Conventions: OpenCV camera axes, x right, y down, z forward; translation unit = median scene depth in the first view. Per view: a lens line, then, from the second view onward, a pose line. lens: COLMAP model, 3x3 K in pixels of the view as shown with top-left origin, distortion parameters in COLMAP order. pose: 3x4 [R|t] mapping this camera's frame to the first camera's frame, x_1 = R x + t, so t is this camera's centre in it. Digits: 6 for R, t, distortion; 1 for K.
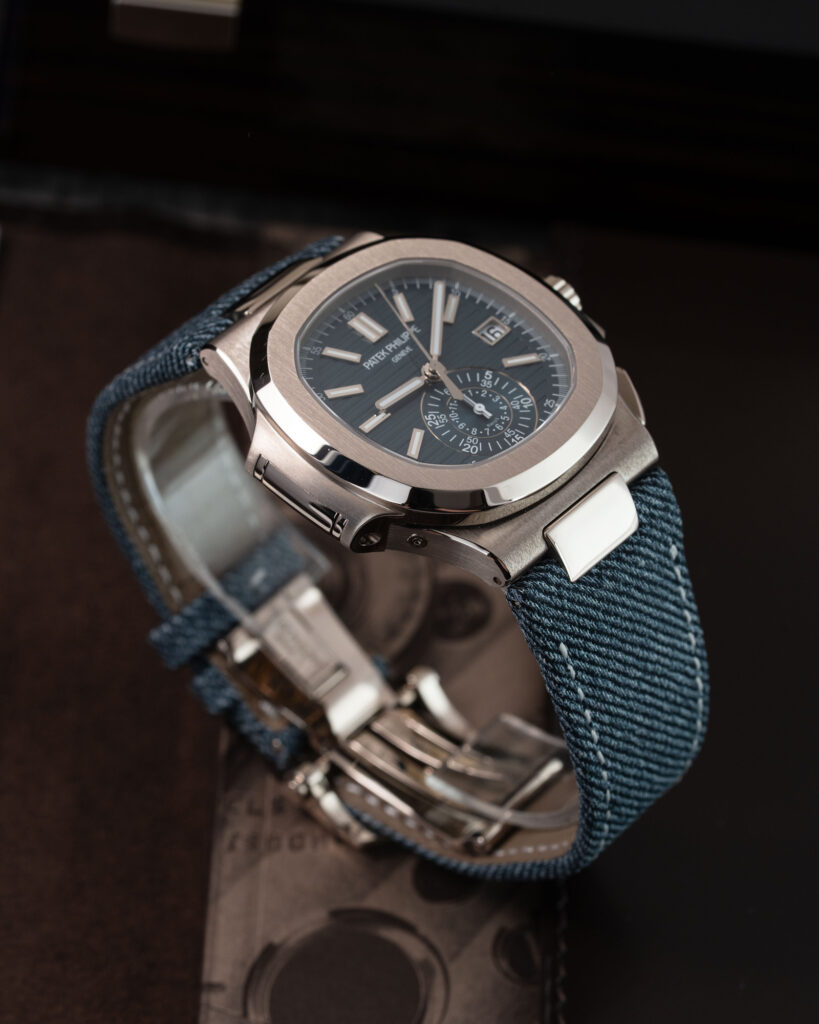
lens RADIAL K [[4747.7, 0, 409.5], [0, 4747.7, 512.0], [0, 0, 1]] dist [-0.240155, -12.031662]
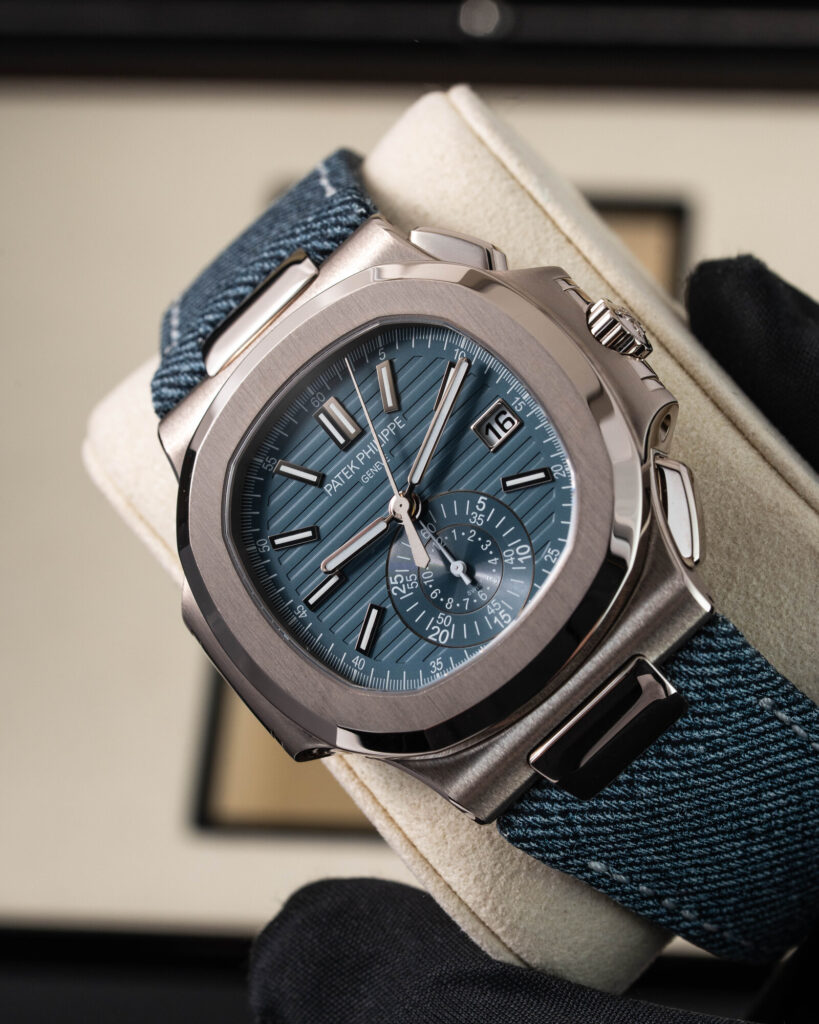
lens RADIAL K [[4747.7, 0, 409.5], [0, 4747.7, 512.0], [0, 0, 1]] dist [-0.240155, -12.031662]
pose [[0.880493, 0.073199, -0.468373, 0.354505], [0.192837, 0.847266, 0.494929, -0.397395], [0.433065, -0.526101, 0.731896, 0.458770]]
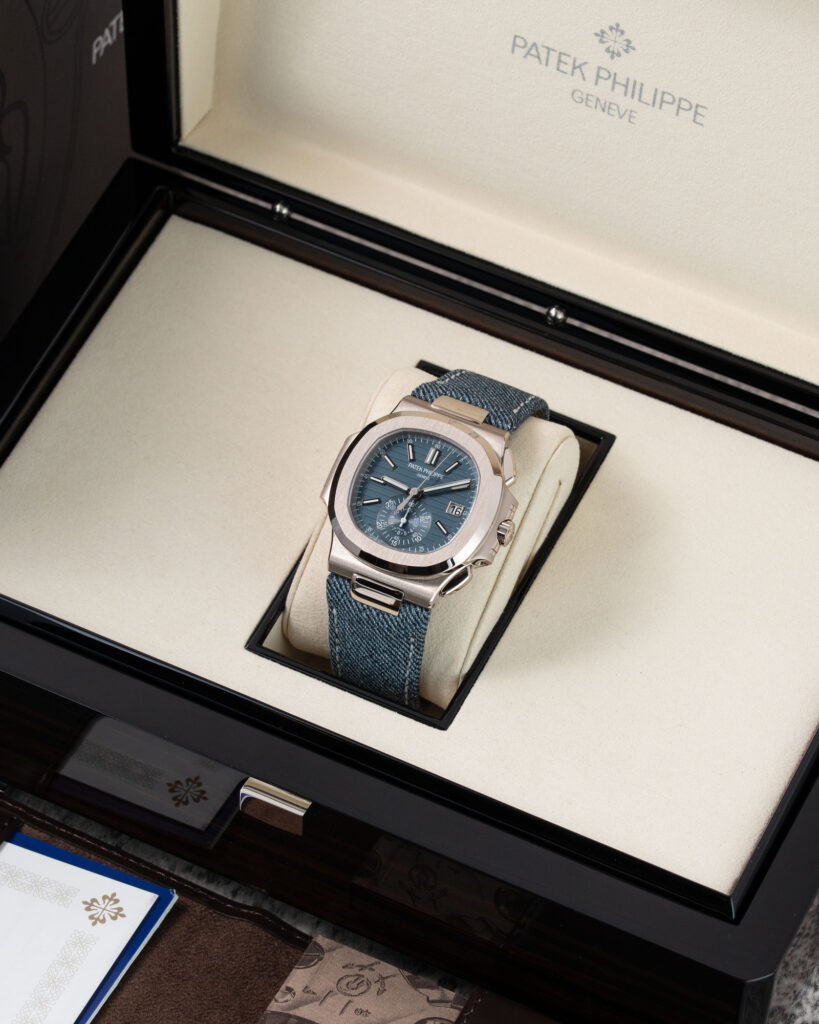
lens RADIAL K [[4747.7, 0, 409.5], [0, 4747.7, 512.0], [0, 0, 1]] dist [-0.240155, -12.031662]
pose [[0.281248, 0.846933, -0.451225, 0.951476], [-0.604792, 0.521505, 0.601880, -1.277845], [0.745068, 0.103620, 0.658891, -0.369910]]
